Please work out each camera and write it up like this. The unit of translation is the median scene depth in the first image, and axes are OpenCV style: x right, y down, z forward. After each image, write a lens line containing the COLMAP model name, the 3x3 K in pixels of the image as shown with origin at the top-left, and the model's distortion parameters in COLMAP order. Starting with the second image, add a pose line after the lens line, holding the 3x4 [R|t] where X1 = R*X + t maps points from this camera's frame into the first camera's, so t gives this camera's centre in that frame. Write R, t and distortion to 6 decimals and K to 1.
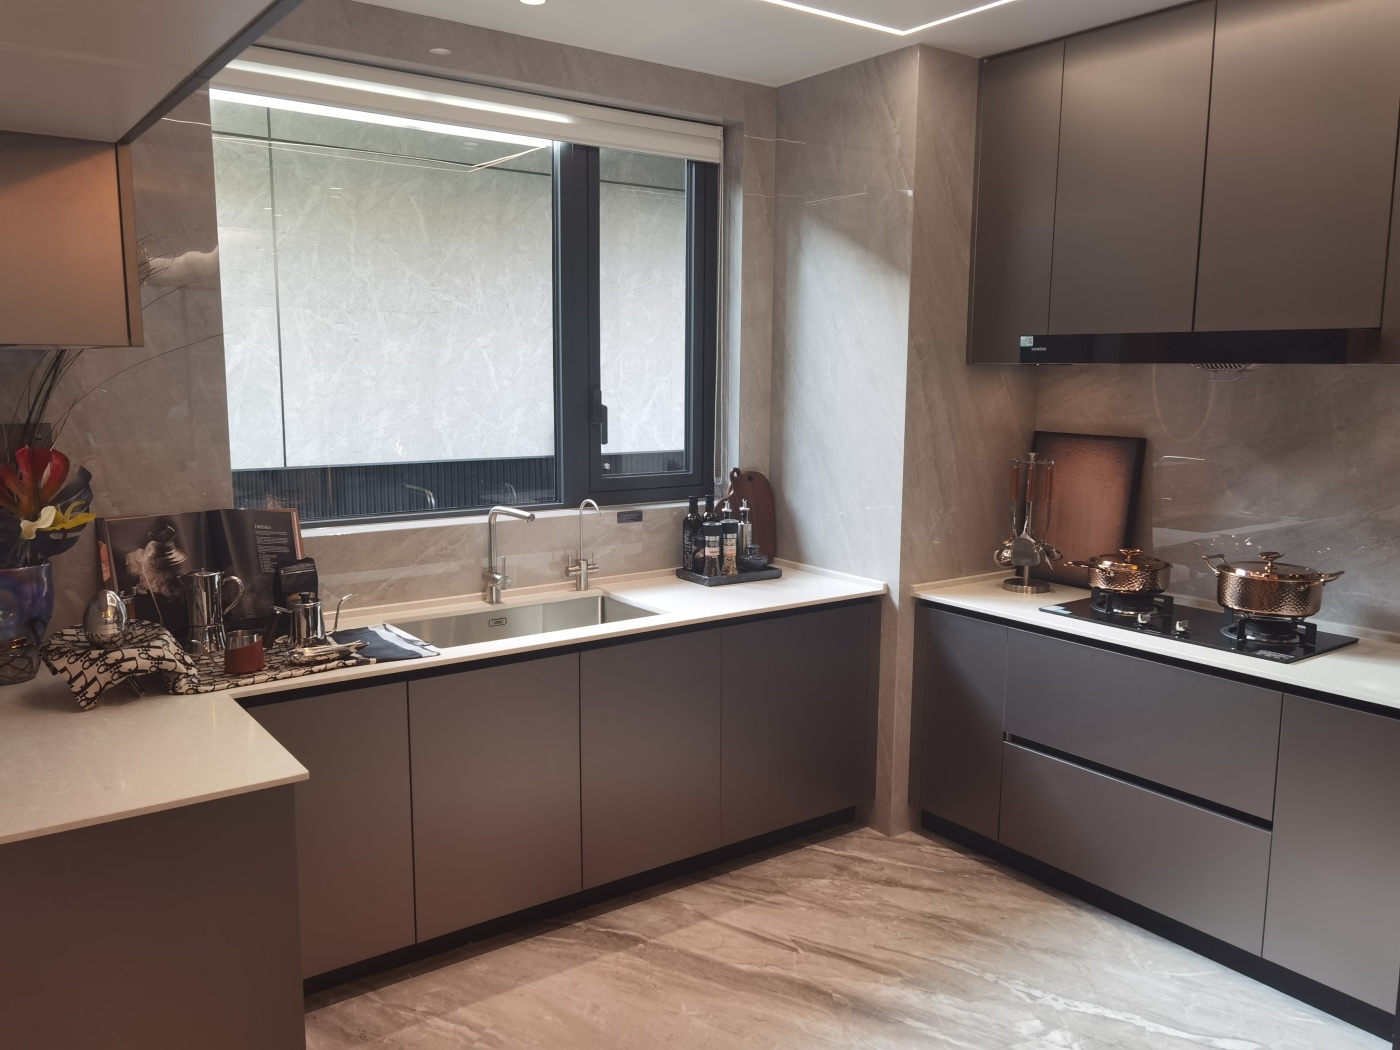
lens RADIAL K [[1095.0, 0, 695.0], [0, 1095.0, 524.5], [0, 0, 1]] dist [0.006929, -0.022095]
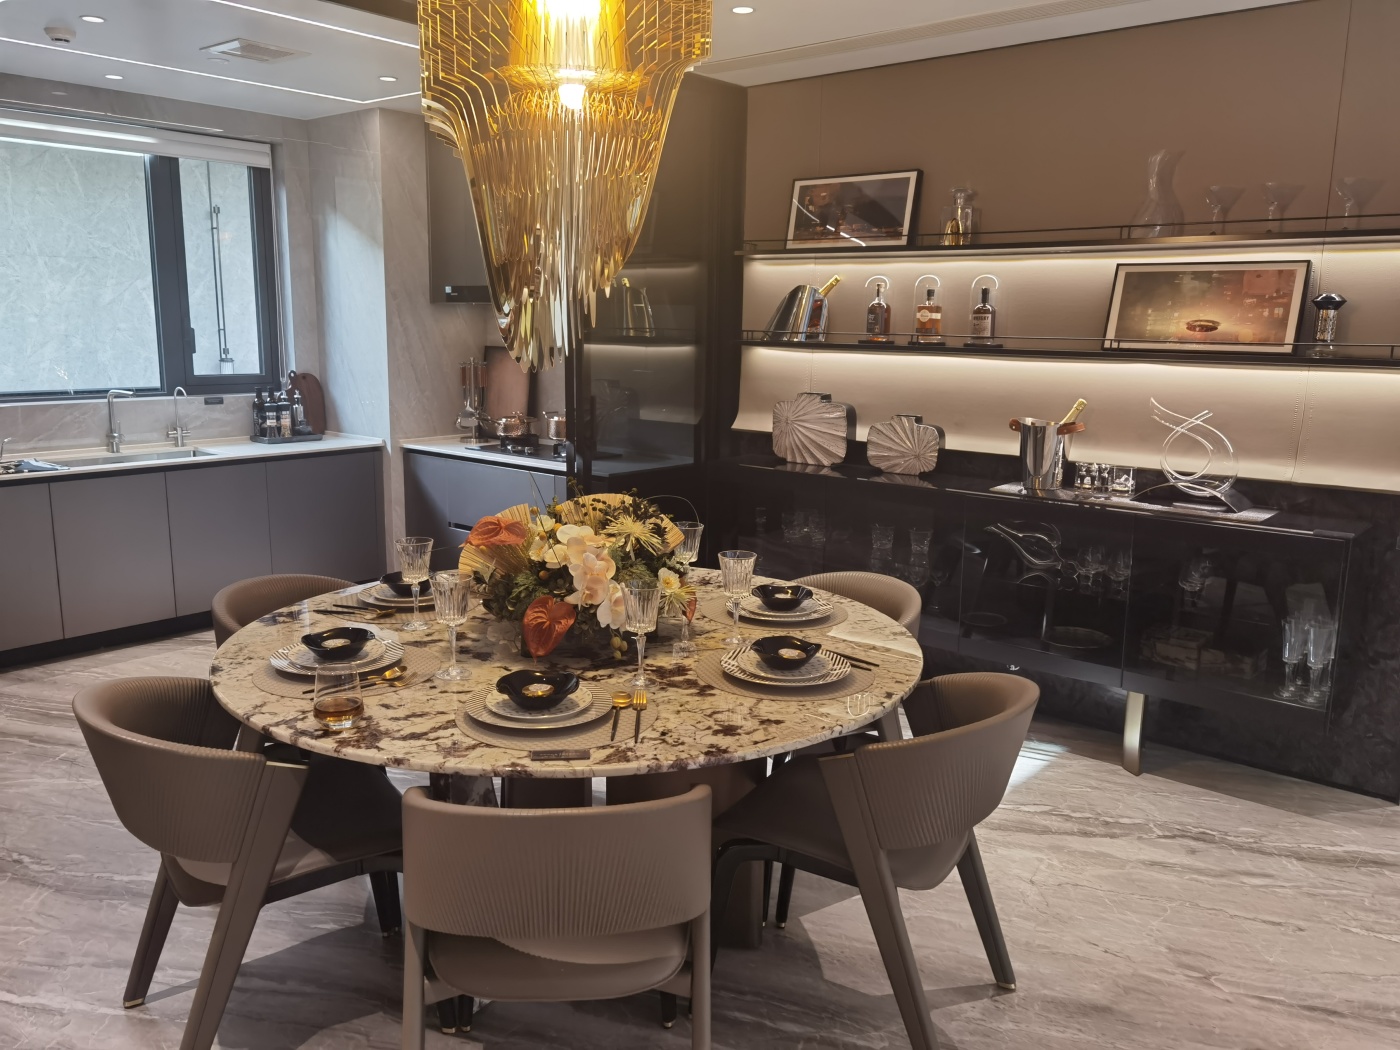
lens RADIAL K [[1095.0, 0, 706.5], [0, 1095.0, 527.7], [0, 0, 1]] dist [0.006929, -0.022095]
pose [[0.969393, -0.038857, 0.242421, 0.228015], [0.026743, 0.998233, 0.053064, 0.105695], [-0.244055, -0.044957, 0.968719, -0.658695]]
